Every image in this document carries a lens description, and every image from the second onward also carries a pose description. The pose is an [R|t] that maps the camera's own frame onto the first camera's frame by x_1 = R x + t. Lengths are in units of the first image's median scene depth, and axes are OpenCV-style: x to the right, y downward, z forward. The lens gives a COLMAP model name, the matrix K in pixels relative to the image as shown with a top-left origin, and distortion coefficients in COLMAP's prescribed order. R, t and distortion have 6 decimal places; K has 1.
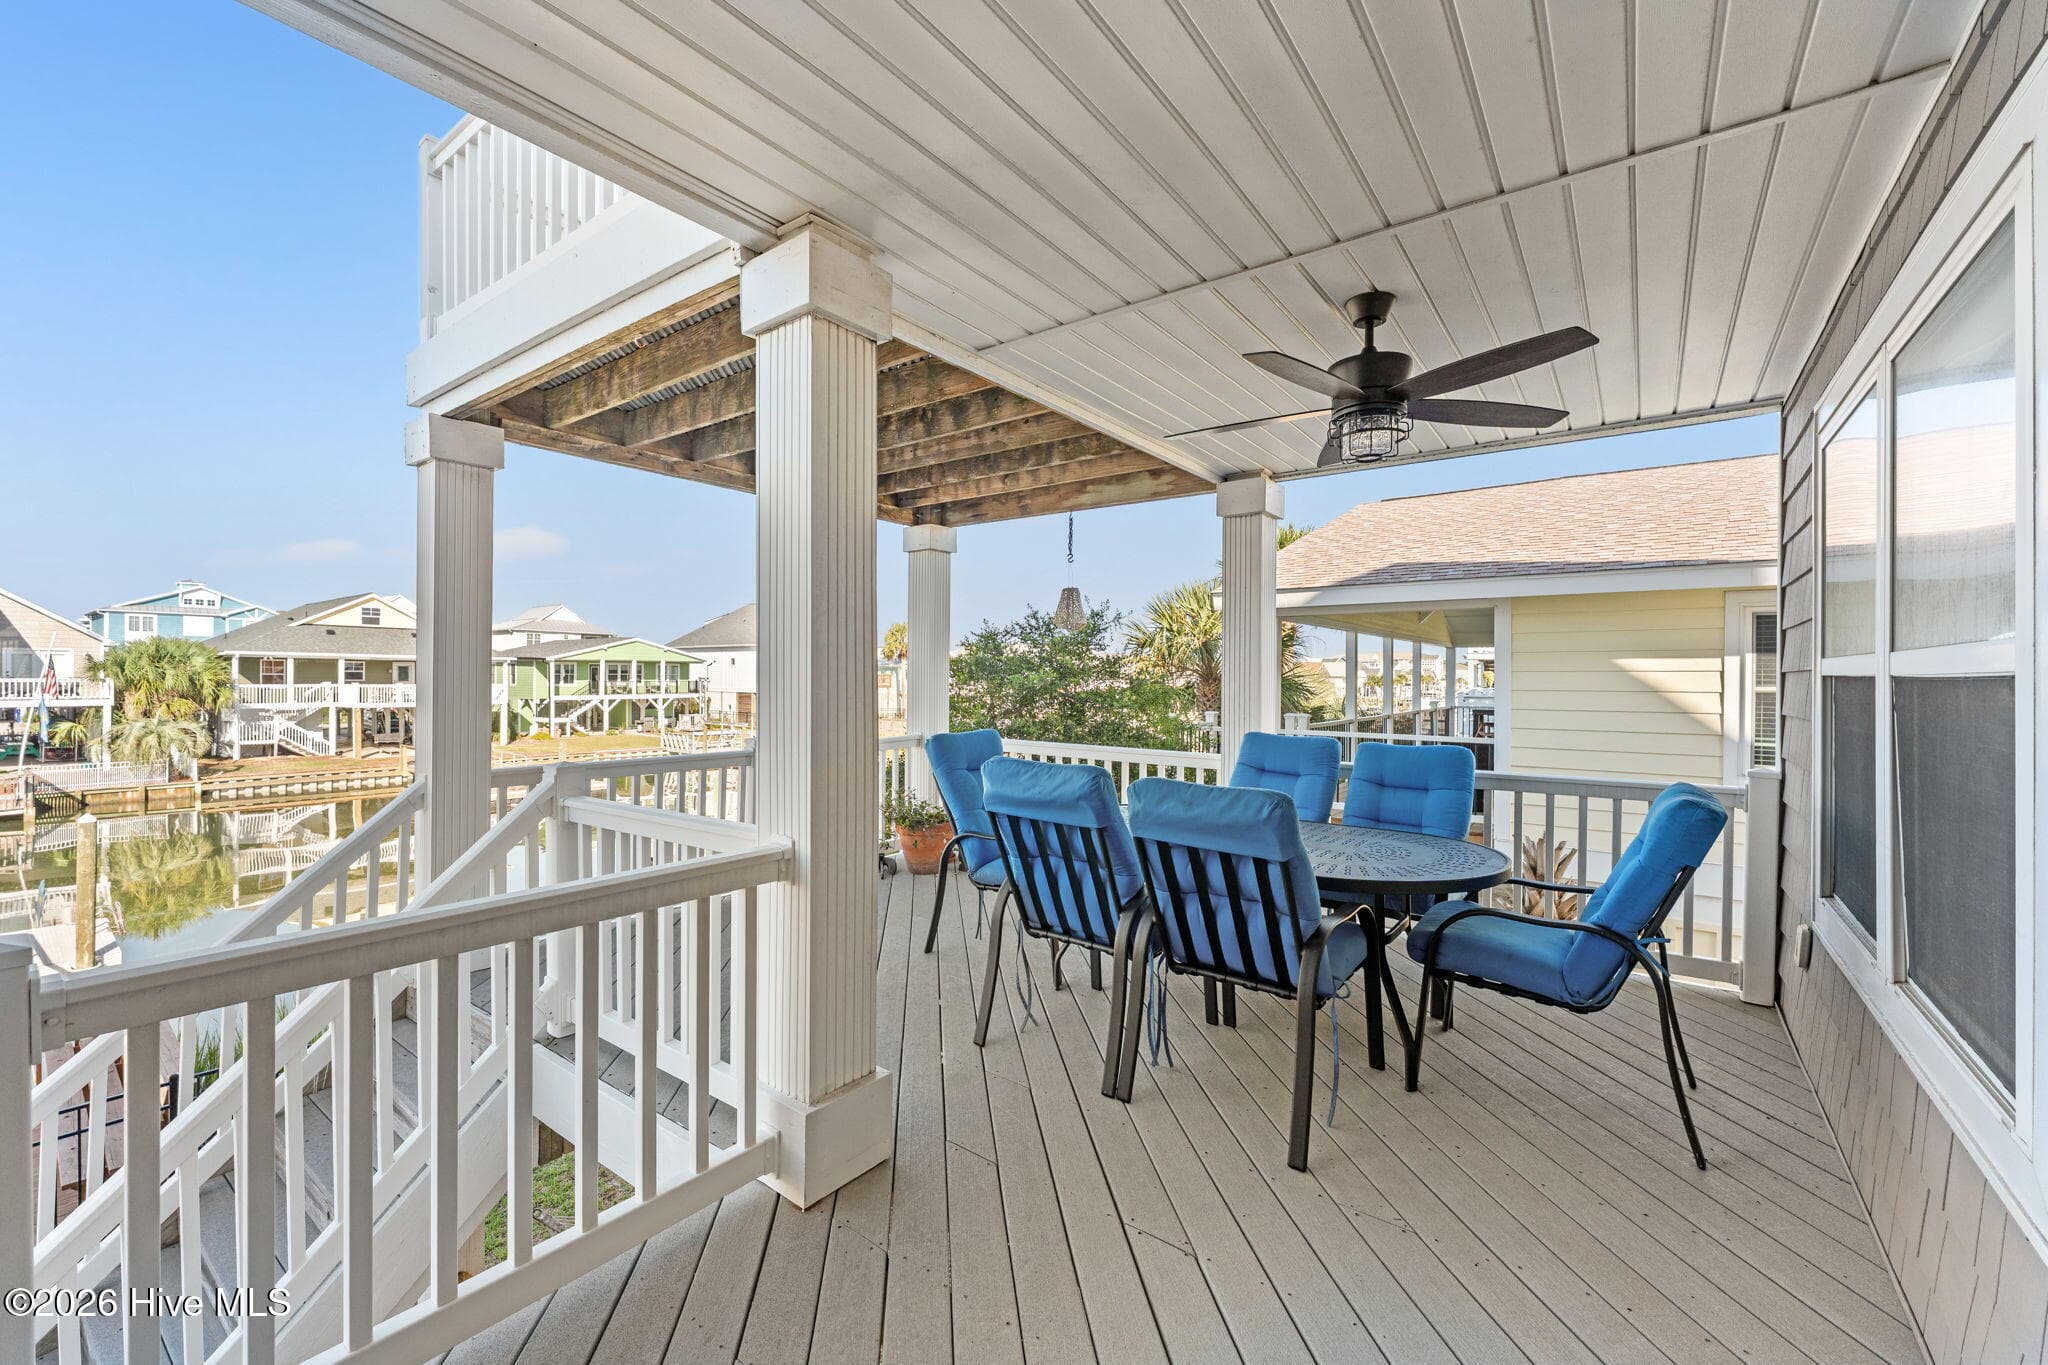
lens RADIAL K [[818.9, 0, 1030.2], [0, 818.9, 682.1], [0, 0, 1]] dist [-0.001184, -0.000796]
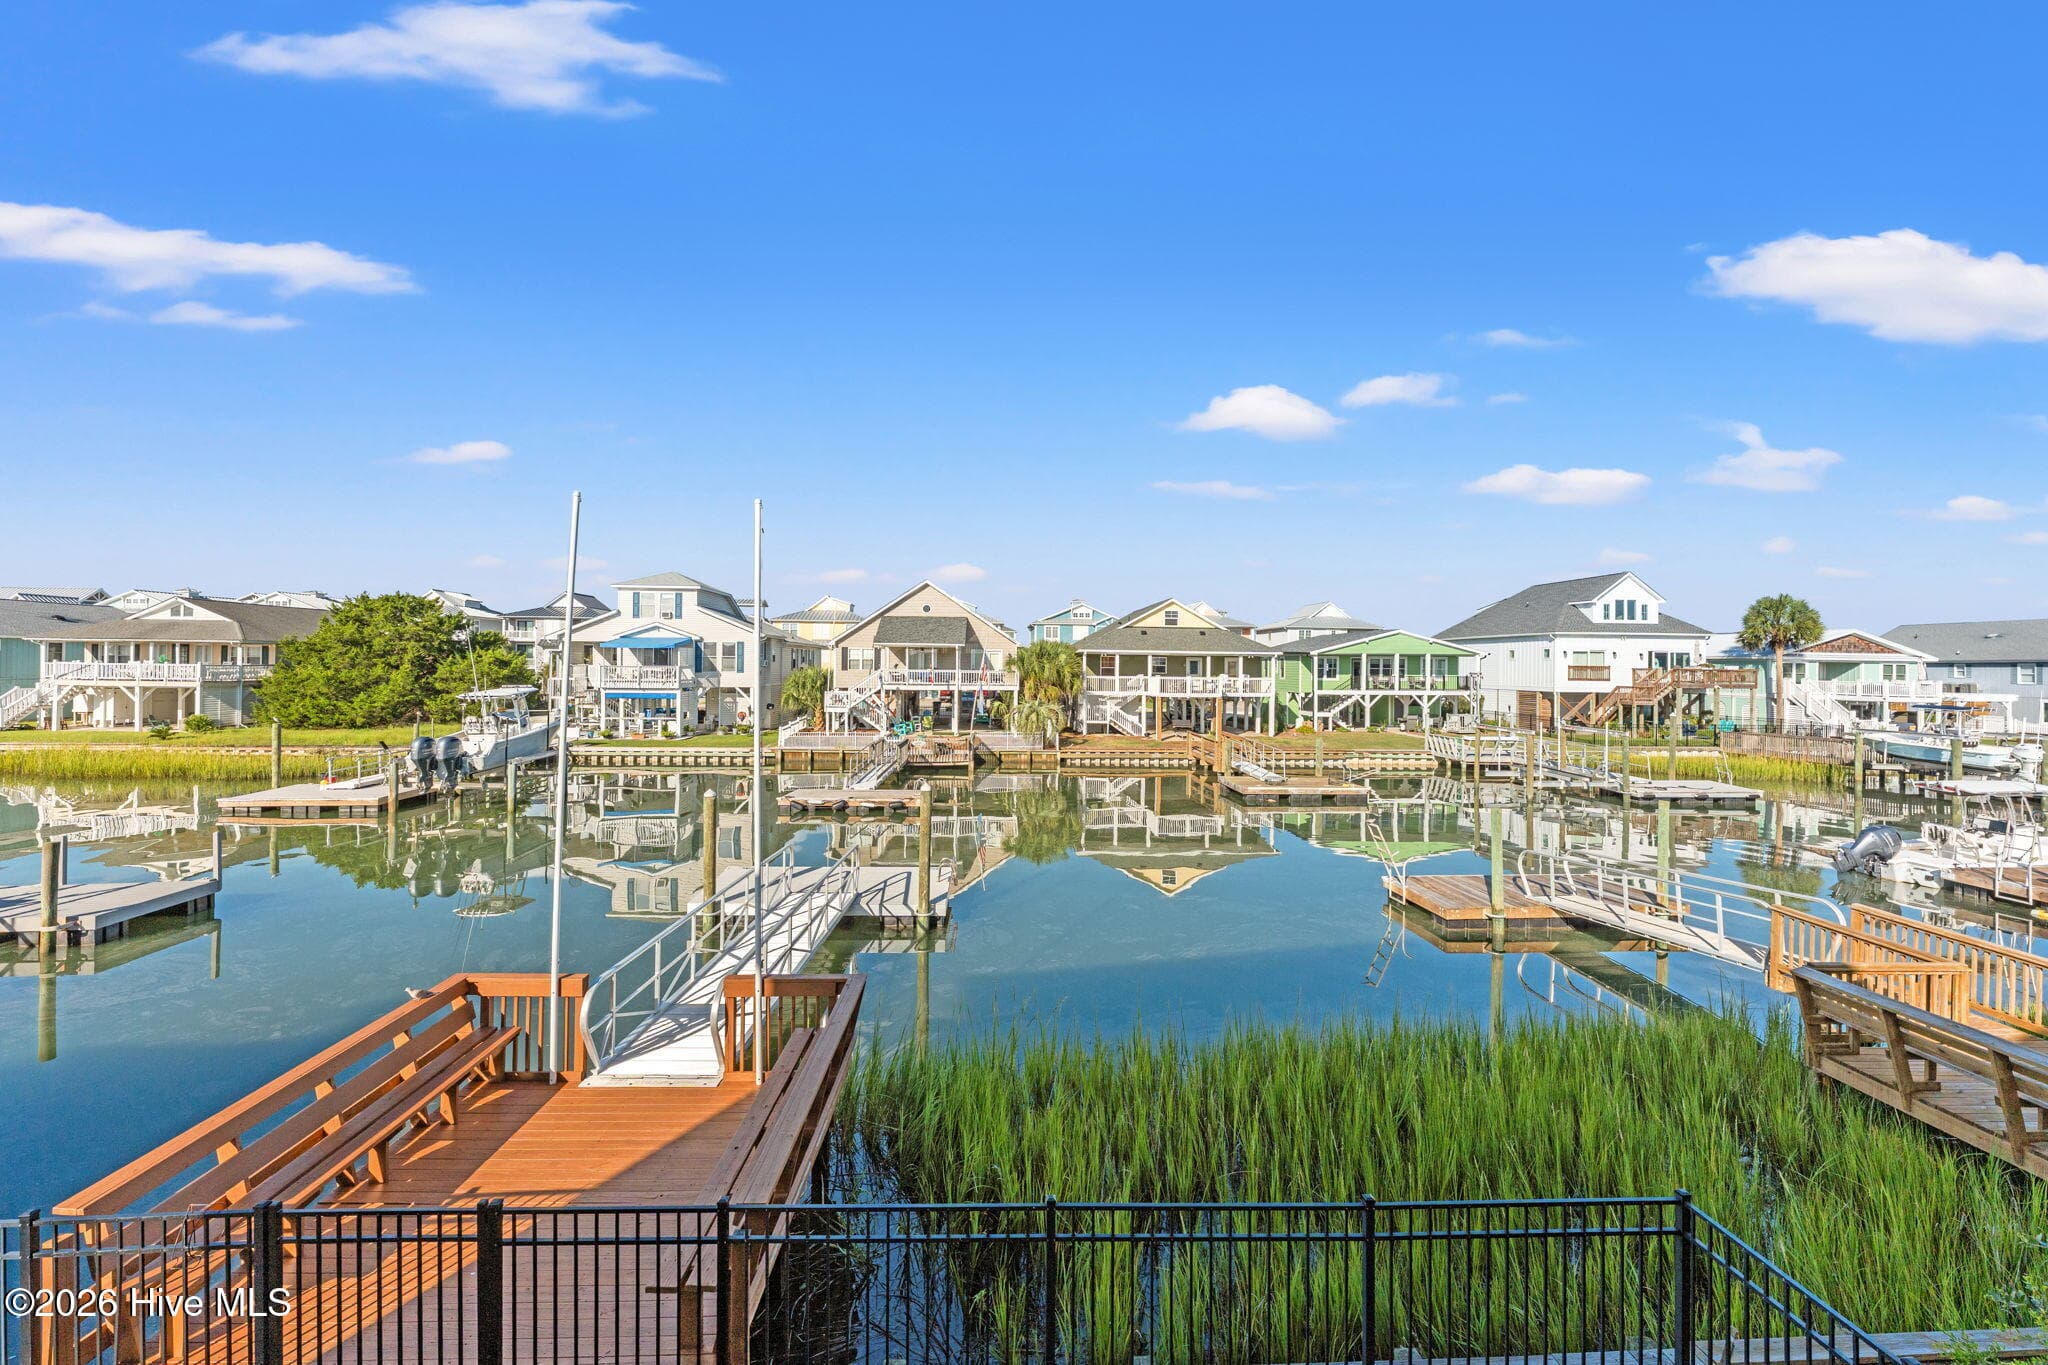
lens RADIAL K [[818.9, 0, 1028.6], [0, 818.9, 660.3], [0, 0, 1]] dist [-0.001184, -0.000796]
pose [[0.635485, -0.005727, -0.772092, -0.040865], [-0.010194, 0.999823, -0.015806, -0.000099], [0.772046, 0.017915, 0.635314, 0.112831]]
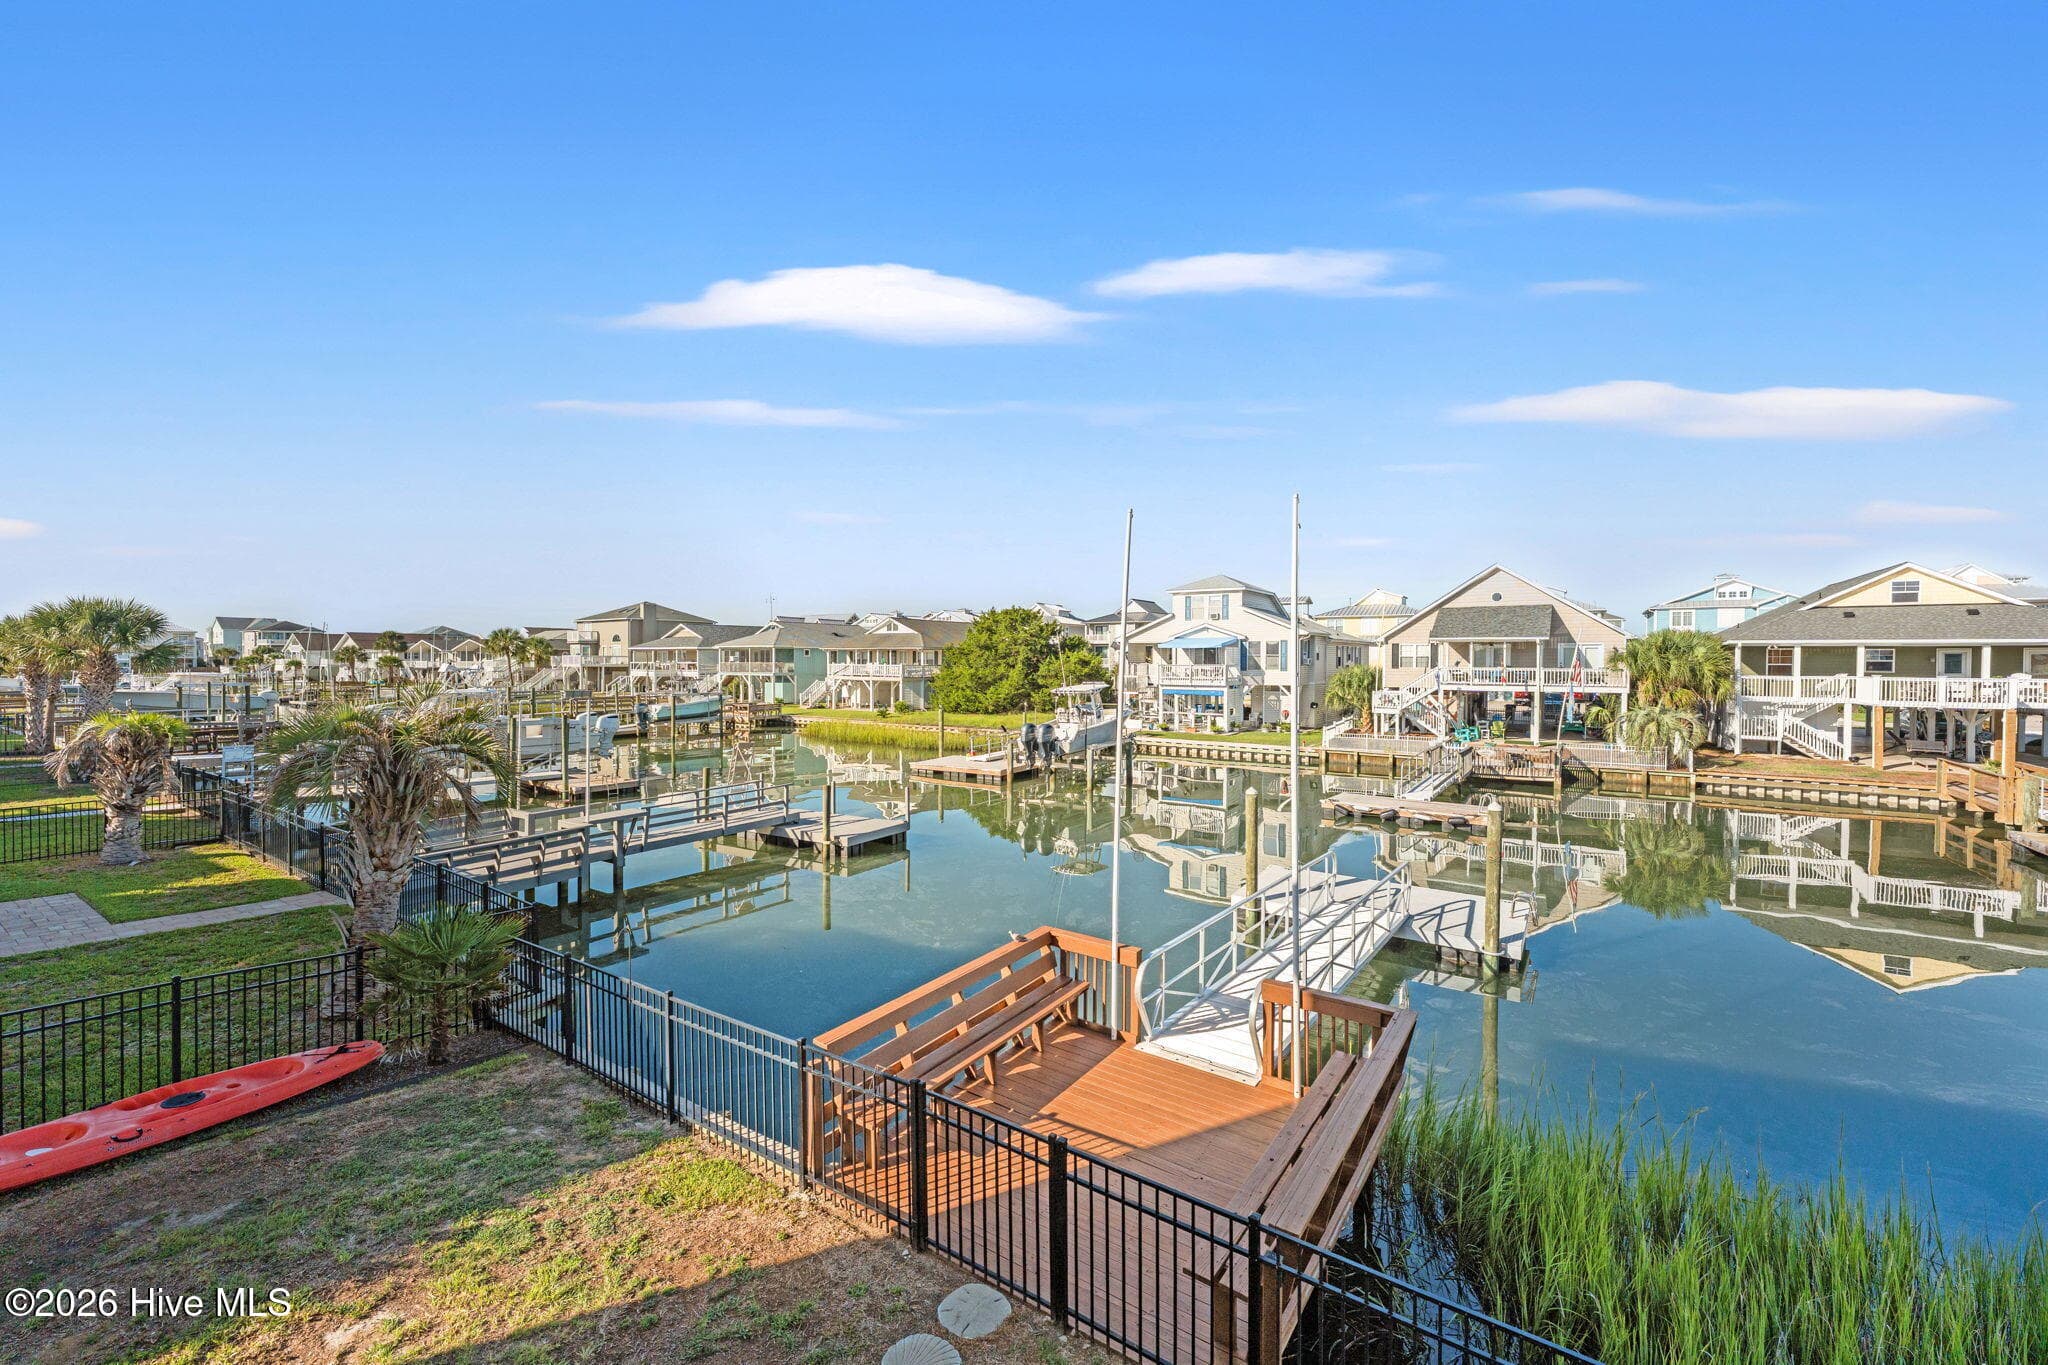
lens RADIAL K [[818.9, 0, 1022.3], [0, 818.9, 674.9], [0, 0, 1]] dist [-0.001184, -0.000796]
pose [[0.038875, 0.011735, -0.999175, -0.047382], [-0.008461, 0.999899, 0.011414, -0.001320], [0.999208, 0.008010, 0.038970, 0.117533]]
